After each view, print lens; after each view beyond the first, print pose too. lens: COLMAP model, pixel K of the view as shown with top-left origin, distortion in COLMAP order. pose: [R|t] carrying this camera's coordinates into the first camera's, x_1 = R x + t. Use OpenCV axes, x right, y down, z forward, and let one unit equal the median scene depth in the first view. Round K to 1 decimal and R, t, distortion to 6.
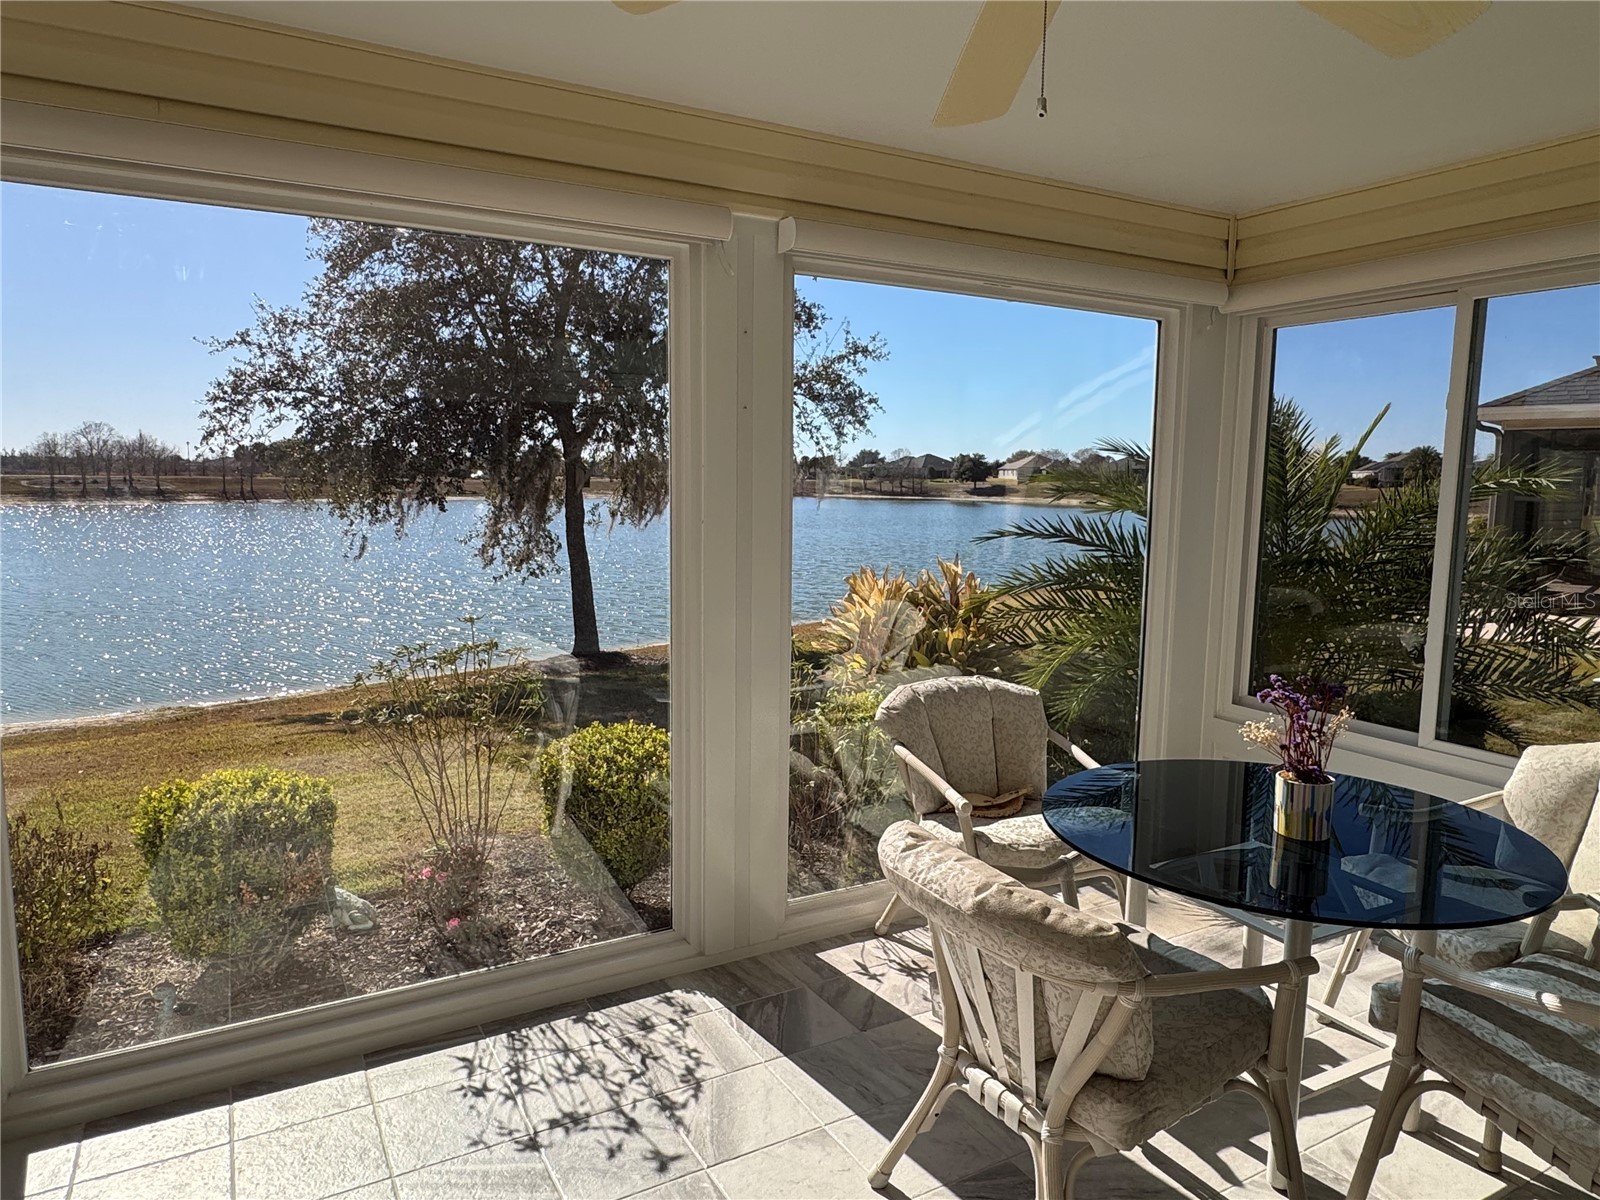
lens RADIAL K [[1029.4, 0, 794.4], [0, 1029.4, 608.2], [0, 0, 1]] dist [0.008896, -0.008263]
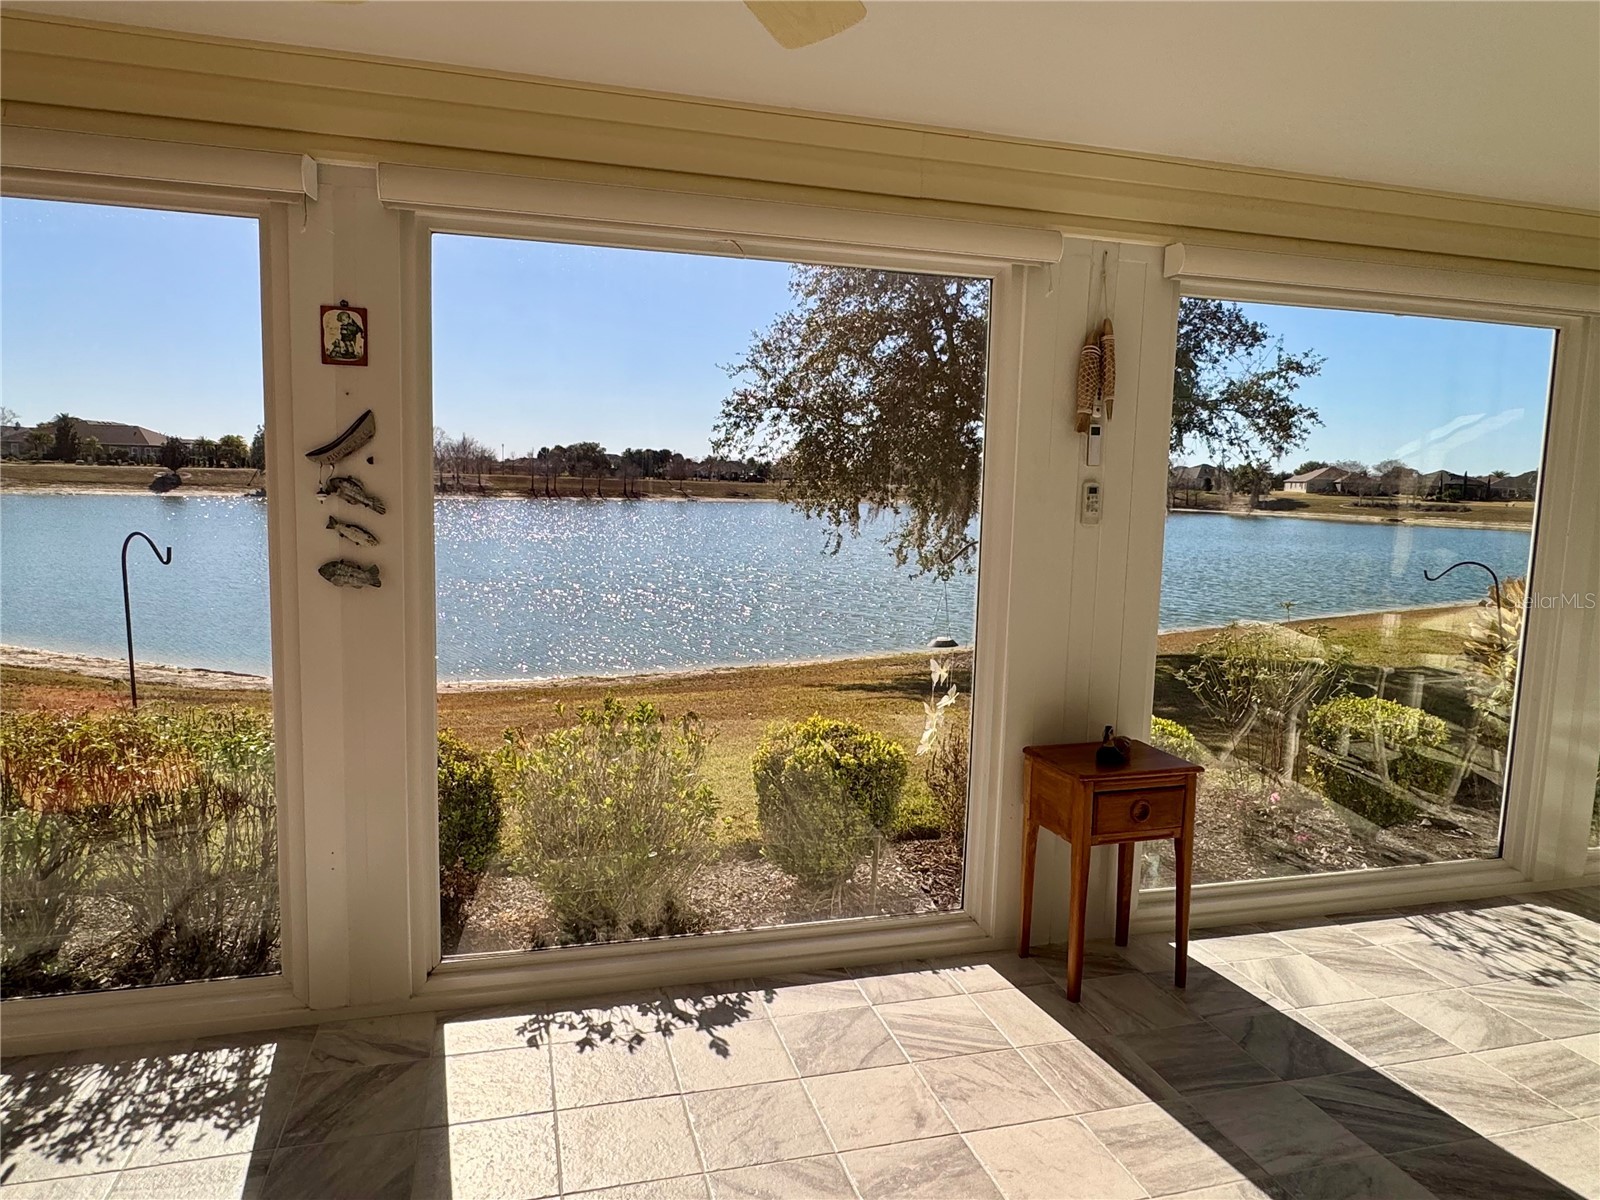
lens RADIAL K [[1029.4, 0, 800.7], [0, 1029.4, 594.2], [0, 0, 1]] dist [0.008896, -0.008263]
pose [[0.970670, 0.043952, -0.236362, -0.161172], [-0.048544, 0.998728, -0.013643, 0.012273], [0.235462, 0.024717, 0.971569, -0.102706]]
